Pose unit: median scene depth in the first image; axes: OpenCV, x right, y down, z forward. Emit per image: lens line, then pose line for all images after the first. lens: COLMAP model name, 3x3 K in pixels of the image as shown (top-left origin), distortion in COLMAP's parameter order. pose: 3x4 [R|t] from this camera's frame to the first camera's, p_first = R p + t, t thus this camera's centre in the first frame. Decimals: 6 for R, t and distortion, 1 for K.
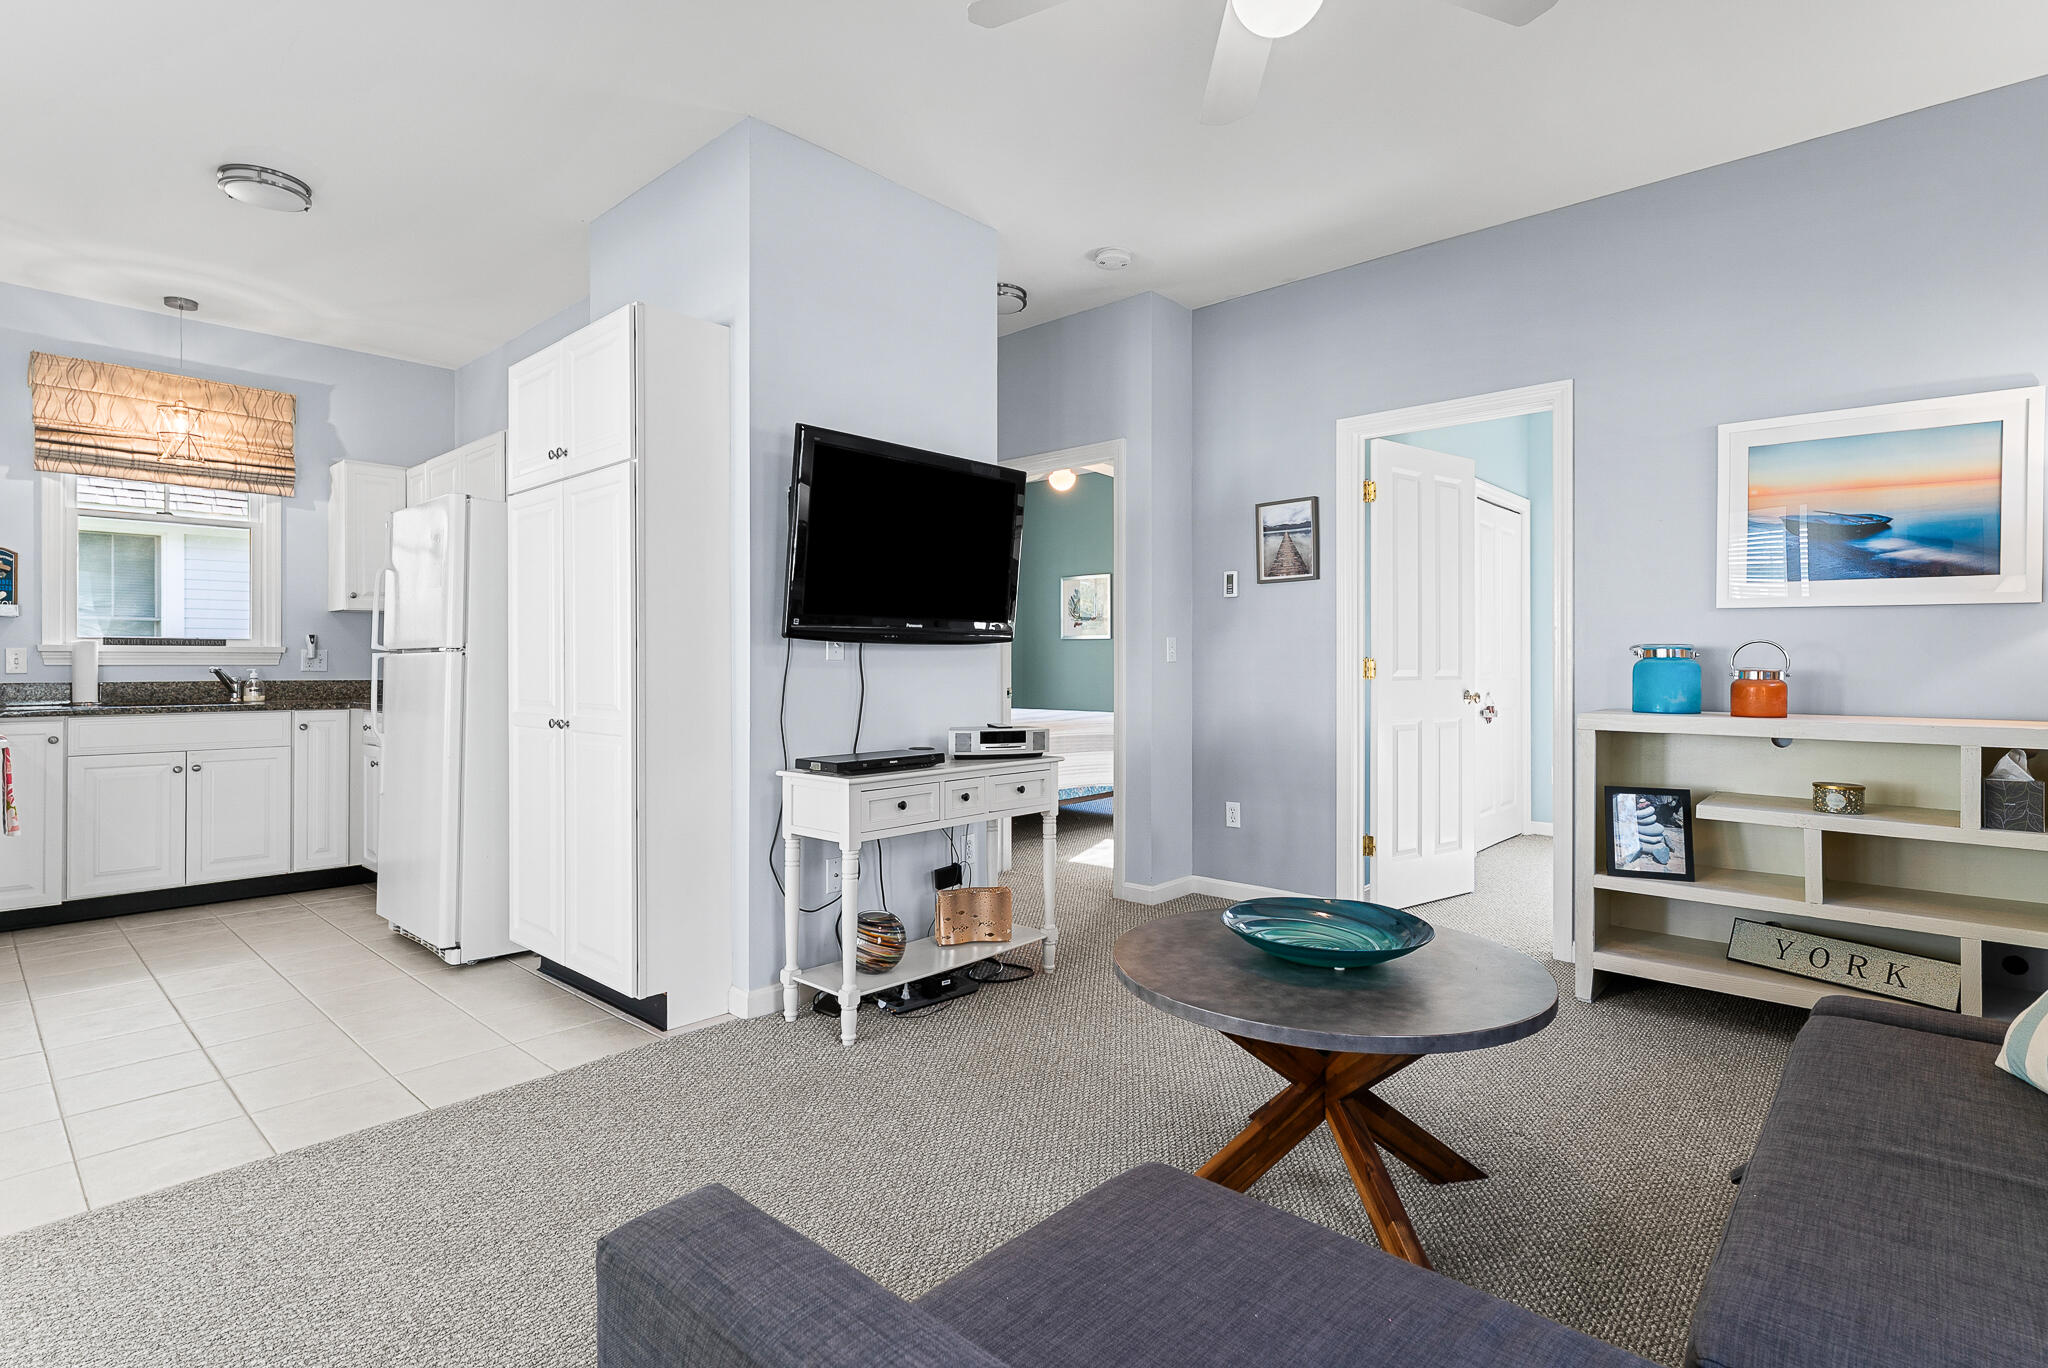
lens RADIAL K [[1007.8, 0, 1043.7], [0, 1007.8, 663.2], [0, 0, 1]] dist [-0.002624, 0.001282]
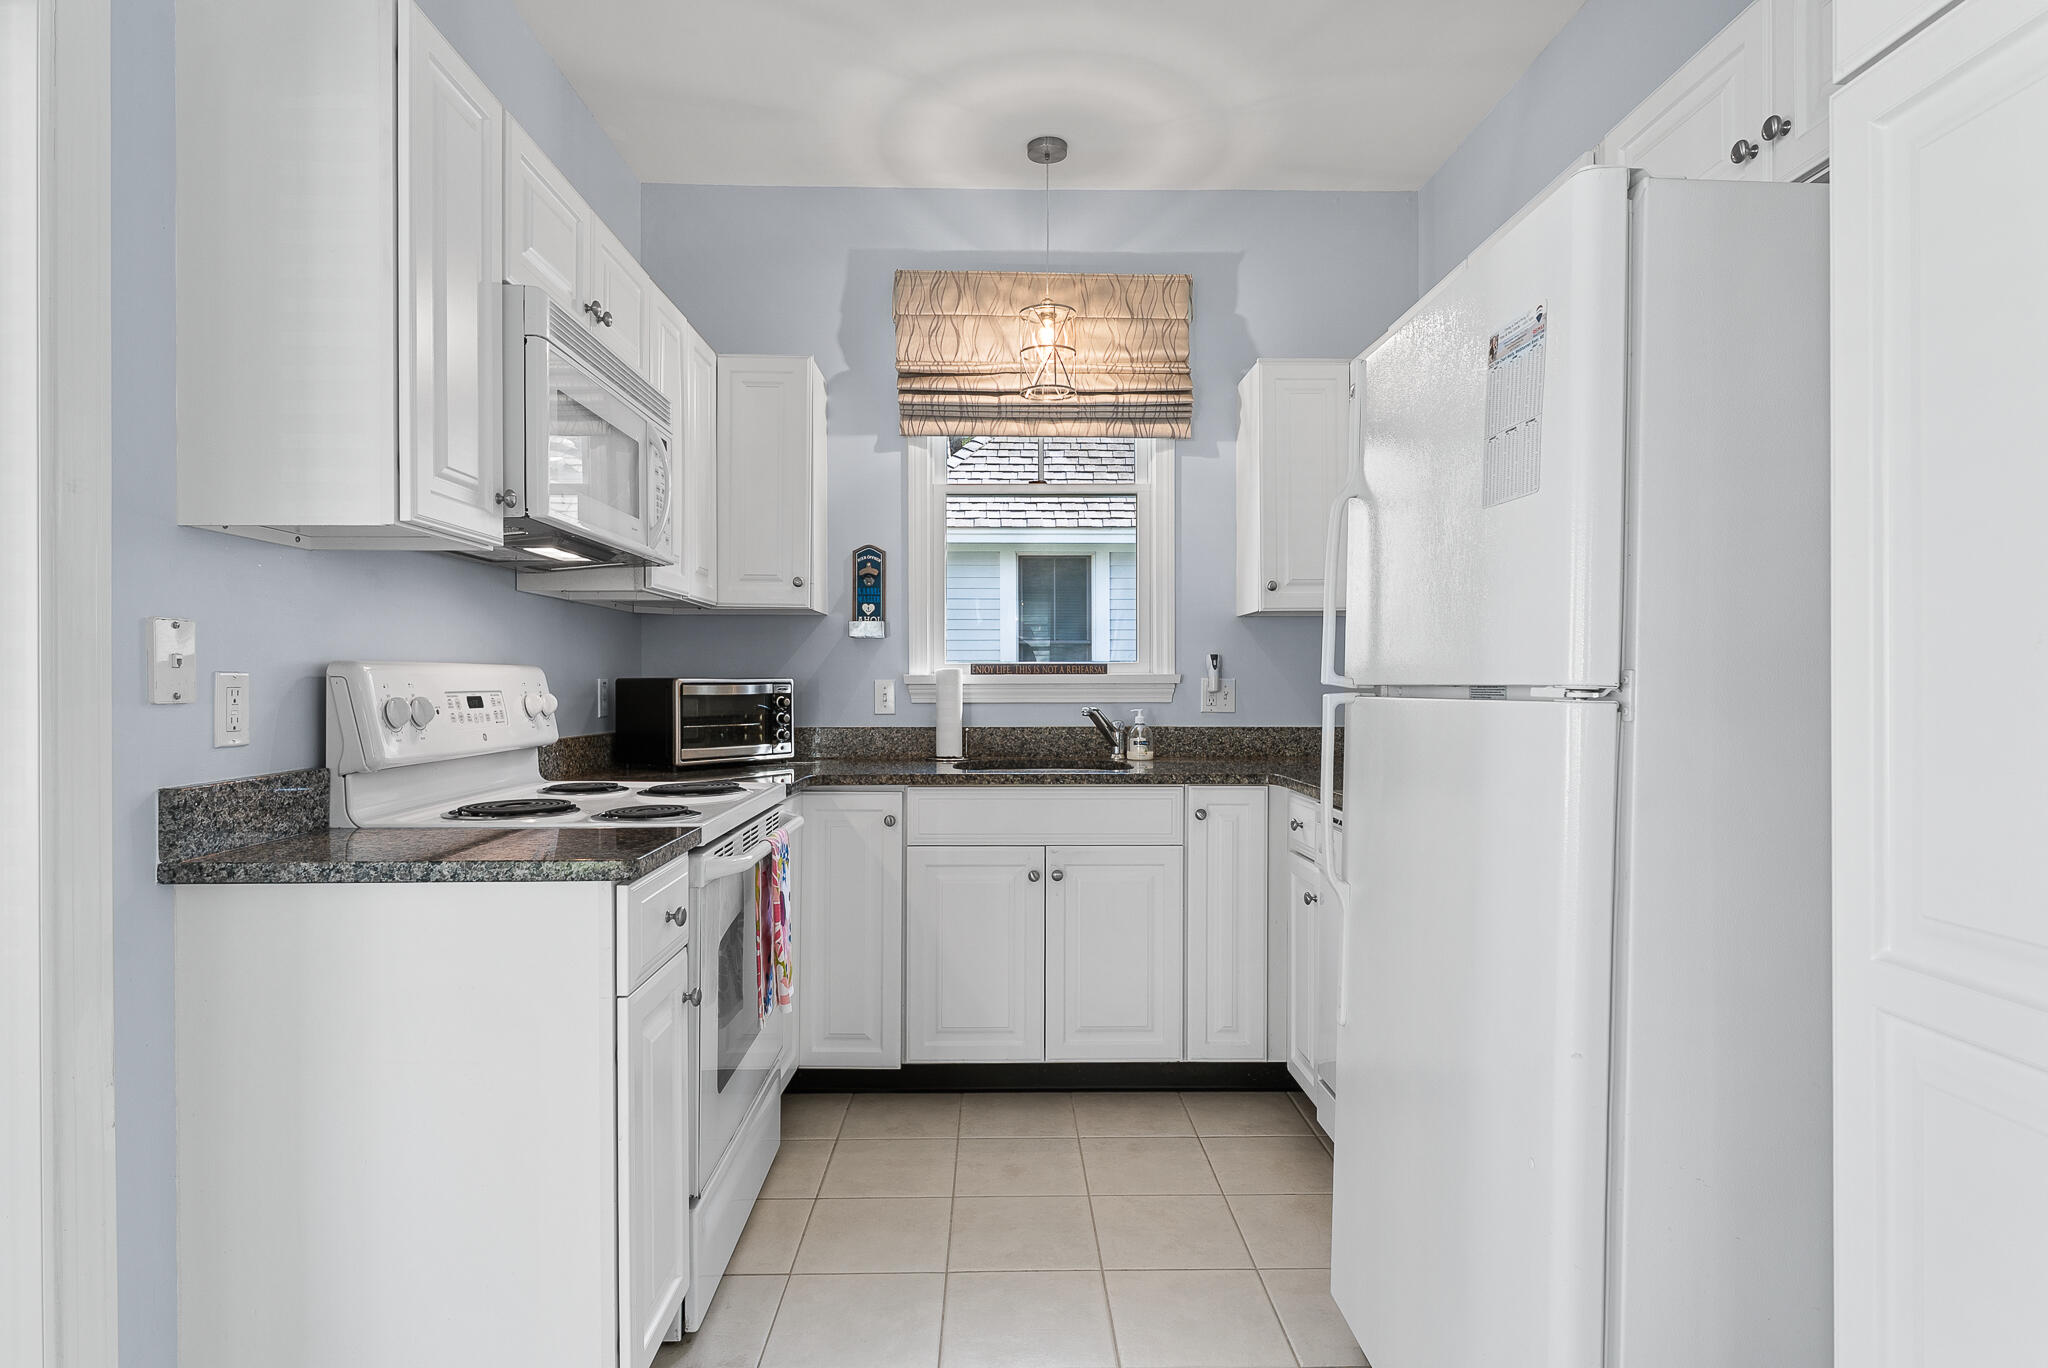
lens RADIAL K [[1066.6, 0, 1006.6], [0, 1066.6, 684.1], [0, 0, 1]] dist [-0.002062, -0.001341]
pose [[0.676605, 0.001798, -0.736344, -0.360714], [0.001411, 0.999992, 0.003739, -0.013991], [0.736345, -0.003568, 0.676597, 0.504800]]
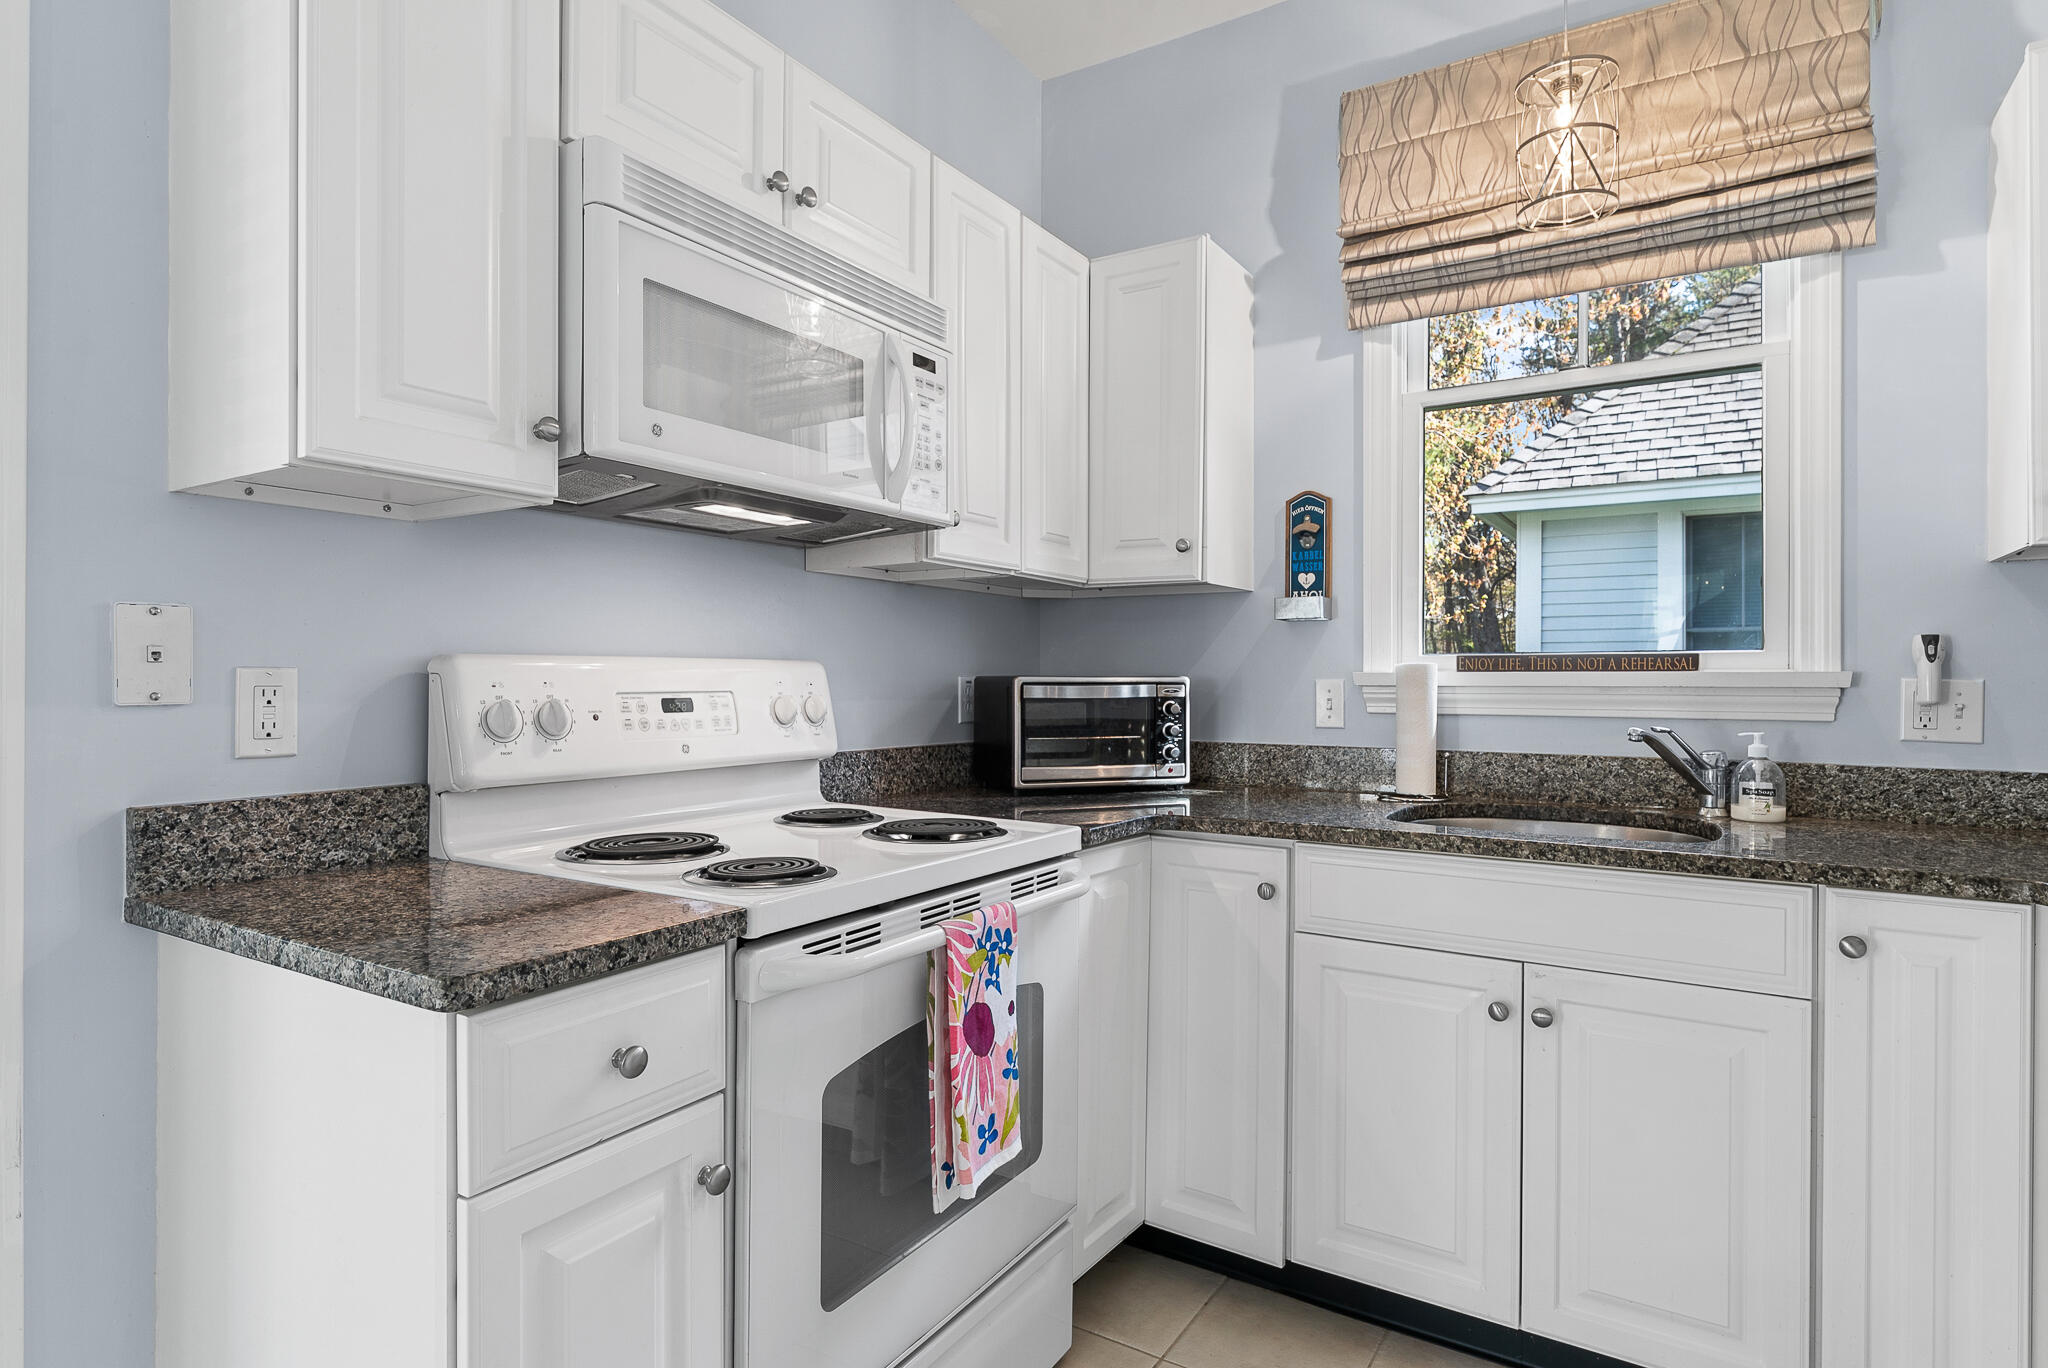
lens RADIAL K [[1066.6, 0, 1033.8], [0, 1066.6, 678.3], [0, 0, 1]] dist [-0.002062, -0.001341]
pose [[0.161233, 0.001253, -0.986916, -0.468011], [-0.002156, 0.999997, 0.000917, -0.014855], [0.986914, 0.001980, 0.161235, 0.714663]]
